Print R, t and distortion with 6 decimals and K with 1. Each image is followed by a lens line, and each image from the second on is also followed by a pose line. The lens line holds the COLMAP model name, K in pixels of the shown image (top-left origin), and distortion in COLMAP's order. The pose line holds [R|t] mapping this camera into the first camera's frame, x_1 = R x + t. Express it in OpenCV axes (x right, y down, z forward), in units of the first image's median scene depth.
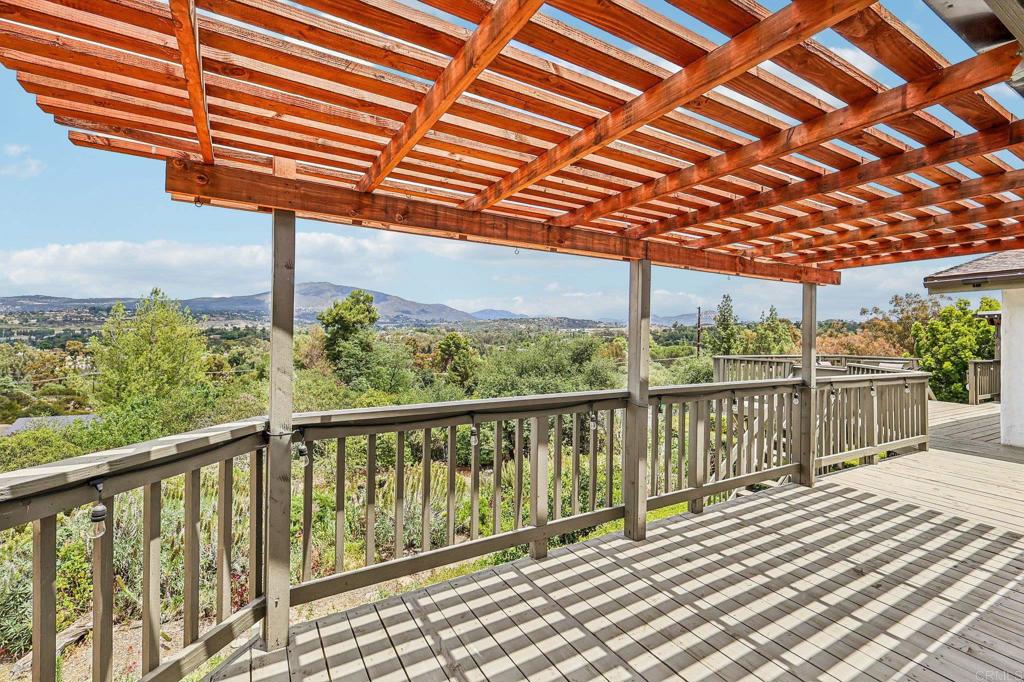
lens RADIAL K [[445.8, 0, 511.1], [0, 445.8, 338.0], [0, 0, 1]] dist [0.000350, 0.000389]
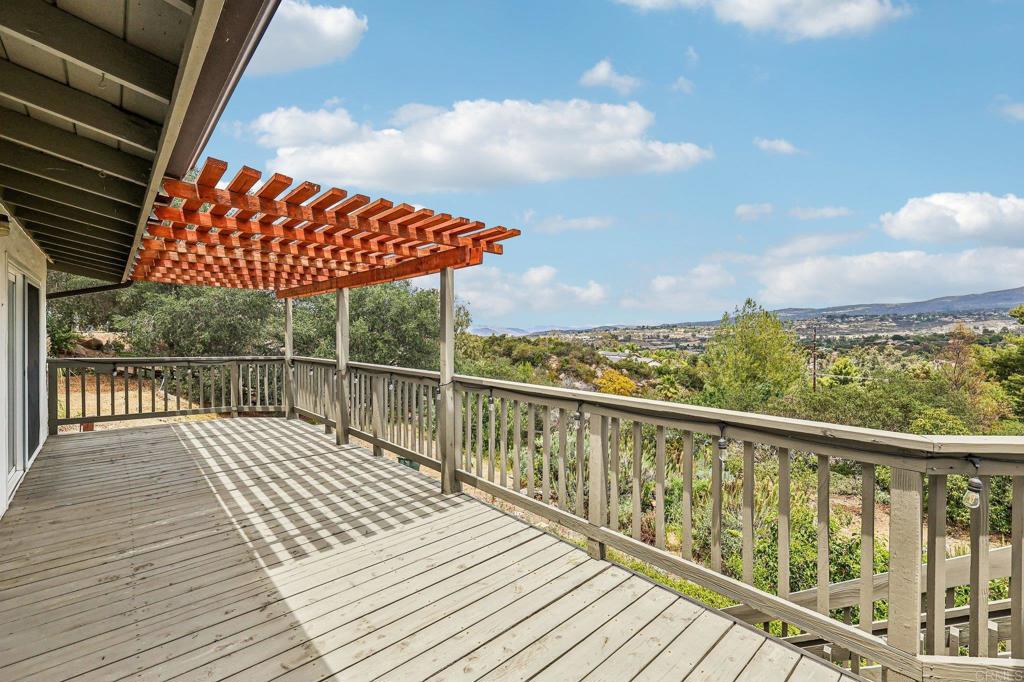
lens RADIAL K [[445.8, 0, 512.2], [0, 445.8, 334.8], [0, 0, 1]] dist [0.000350, 0.000389]
pose [[0.215692, -0.002183, -0.976459, 2.377308], [0.001953, 0.999996, -0.001805, 0.017840], [0.976459, -0.001517, 0.215696, 1.401651]]
